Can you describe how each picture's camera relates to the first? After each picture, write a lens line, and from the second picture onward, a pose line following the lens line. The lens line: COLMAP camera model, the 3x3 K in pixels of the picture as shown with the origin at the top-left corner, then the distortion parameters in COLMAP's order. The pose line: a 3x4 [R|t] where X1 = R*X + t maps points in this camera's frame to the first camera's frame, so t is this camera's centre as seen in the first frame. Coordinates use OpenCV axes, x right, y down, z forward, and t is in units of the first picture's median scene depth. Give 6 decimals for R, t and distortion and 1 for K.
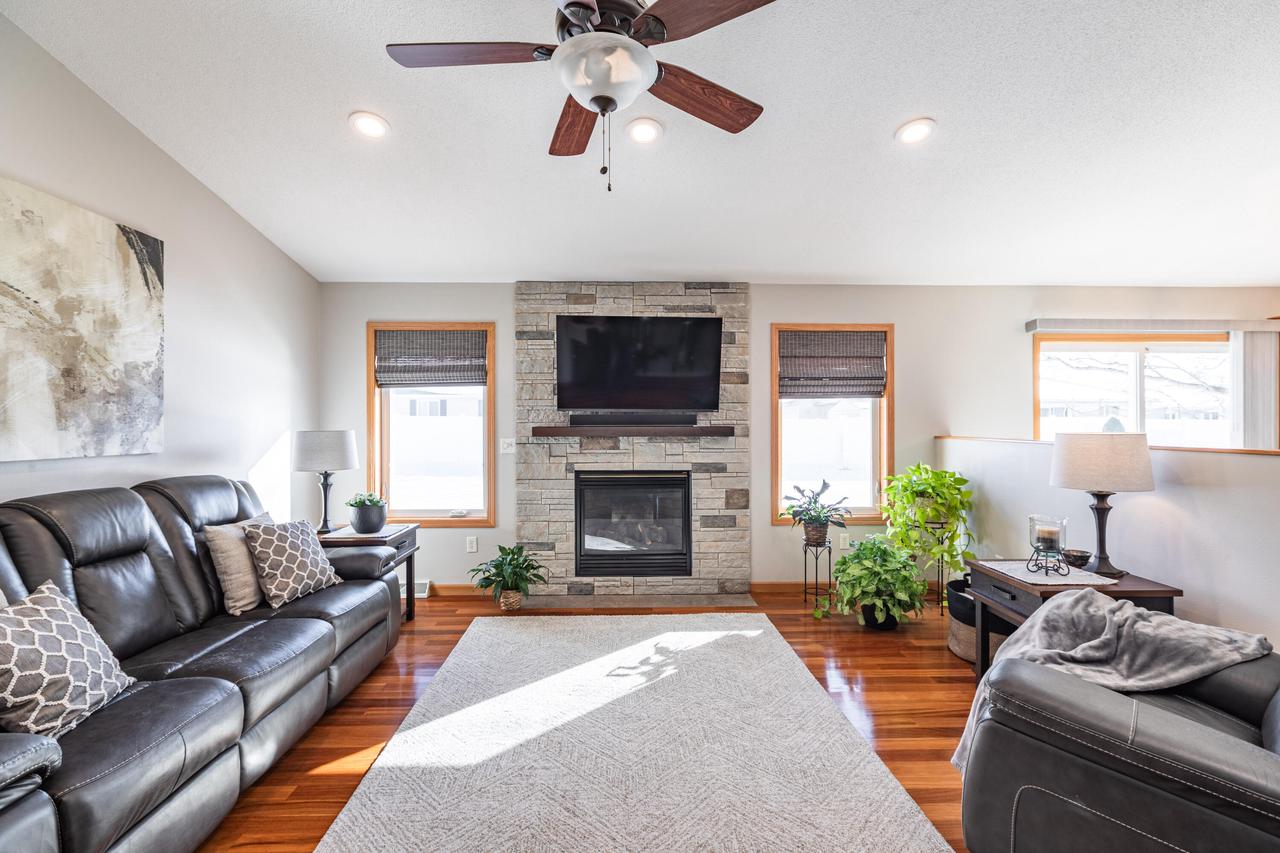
lens RADIAL K [[570.6, 0, 635.3], [0, 570.6, 420.0], [0, 0, 1]] dist [-0.000082, 0.000180]
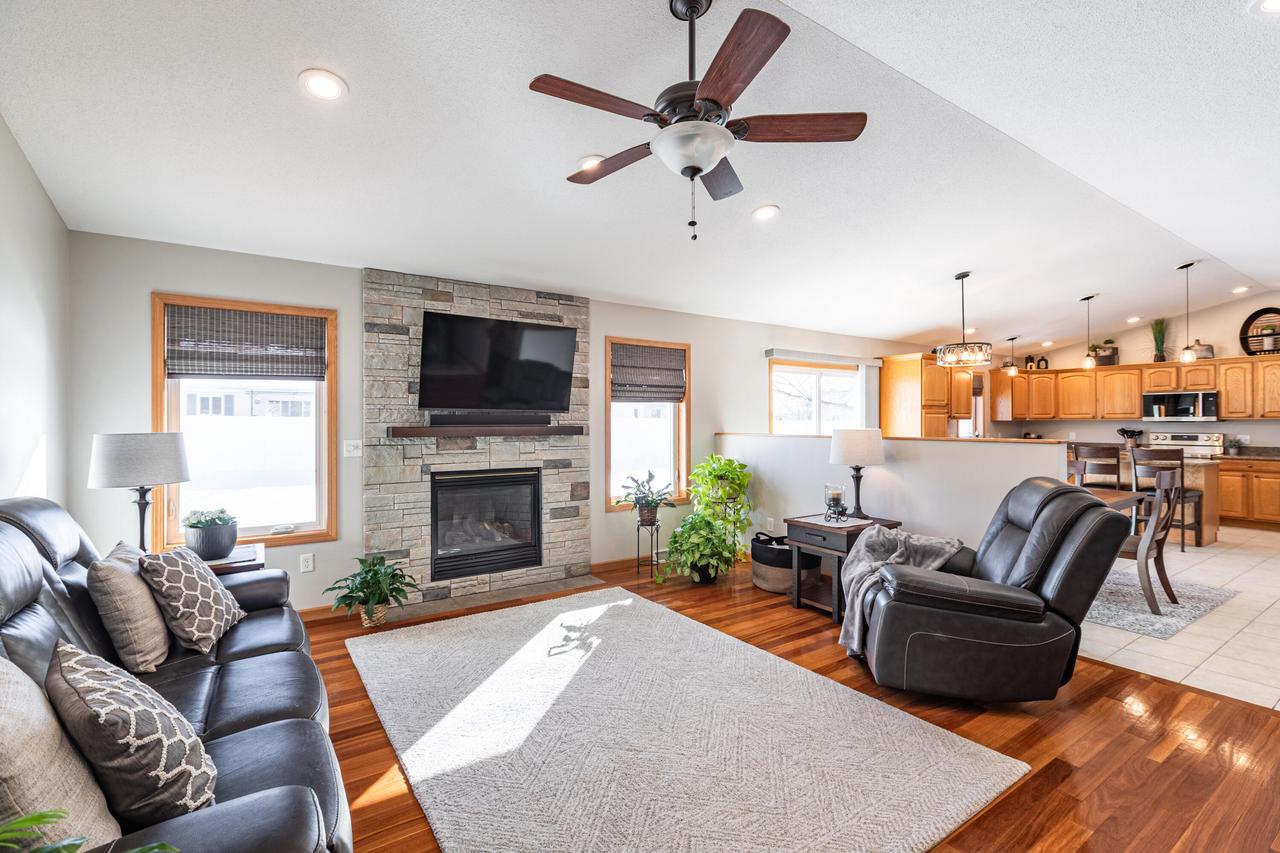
lens RADIAL K [[570.6, 0, 635.3], [0, 570.6, 420.0], [0, 0, 1]] dist [-0.000082, 0.000180]
pose [[0.845553, 0.002210, 0.533887, -0.330691], [-0.001967, 0.999998, -0.001024, 0.000455], [-0.533888, -0.000184, 0.845555, -0.001891]]
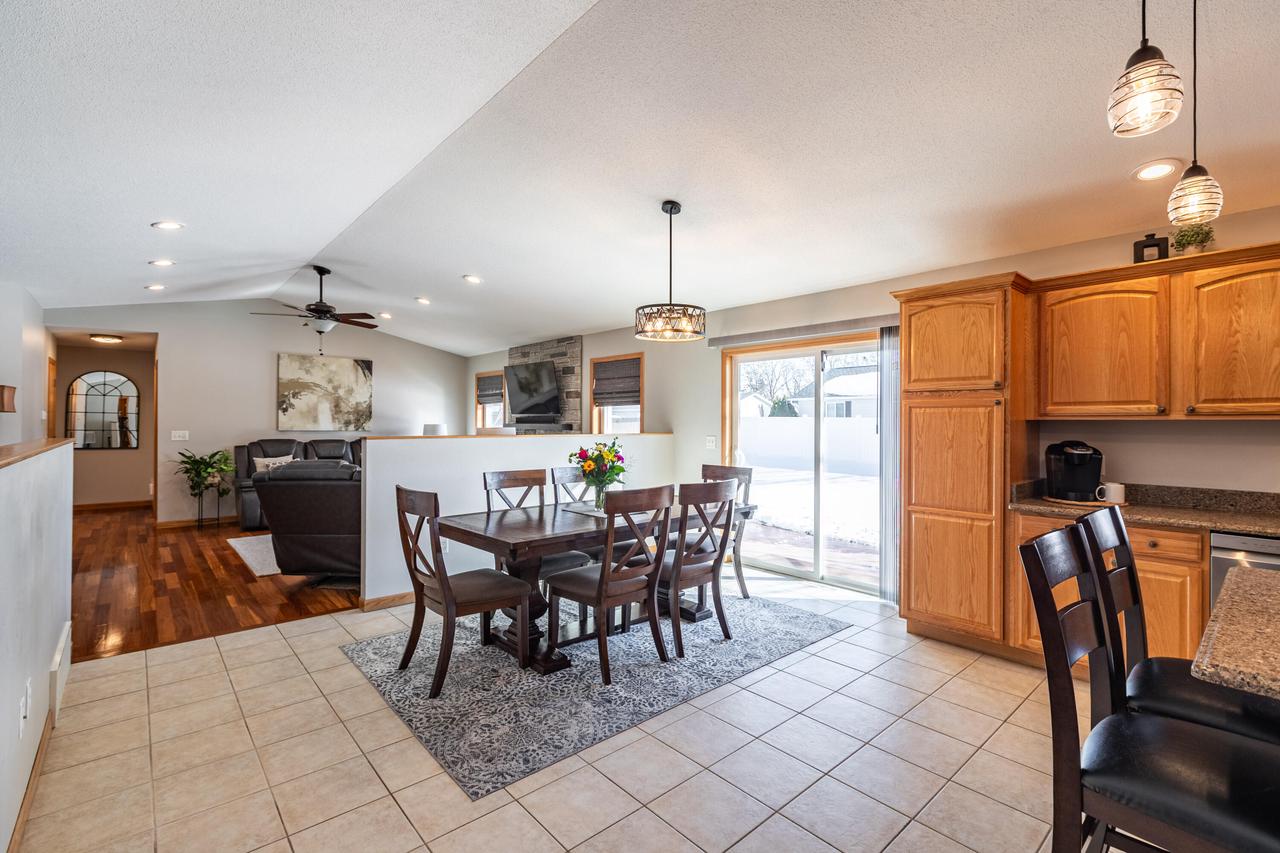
lens RADIAL K [[570.6, 0, 635.3], [0, 570.6, 420.0], [0, 0, 1]] dist [-0.000082, 0.000180]
pose [[0.641287, 0.001257, -0.767300, 1.556334], [-0.001689, 0.999999, 0.000227, -0.001560], [0.767299, 0.001150, 0.641289, 0.087946]]
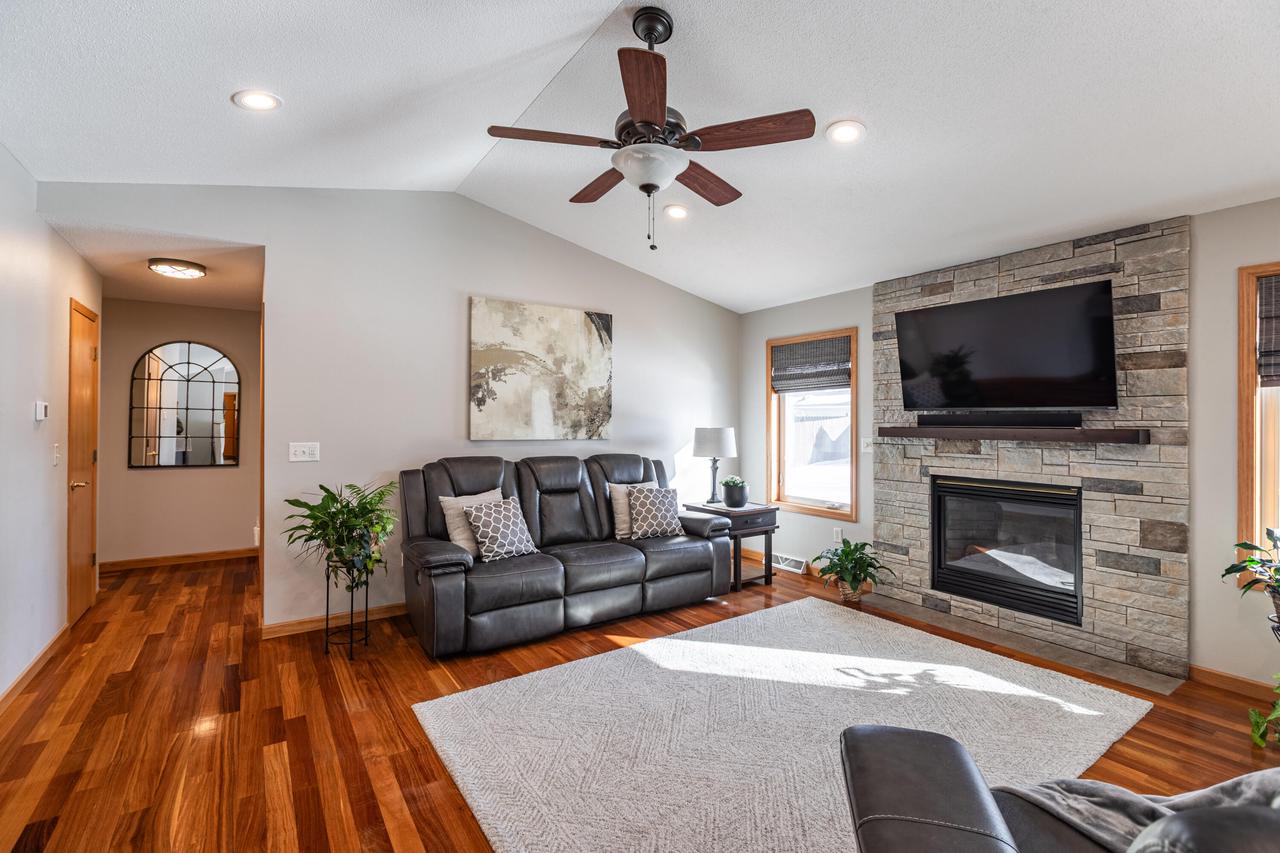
lens RADIAL K [[570.6, 0, 635.3], [0, 570.6, 420.0], [0, 0, 1]] dist [-0.000082, 0.000180]
pose [[0.536130, 0.001428, -0.844135, 0.422796], [-0.000698, 0.999999, 0.001248, -0.001252], [0.844135, -0.000080, 0.536130, 0.096890]]
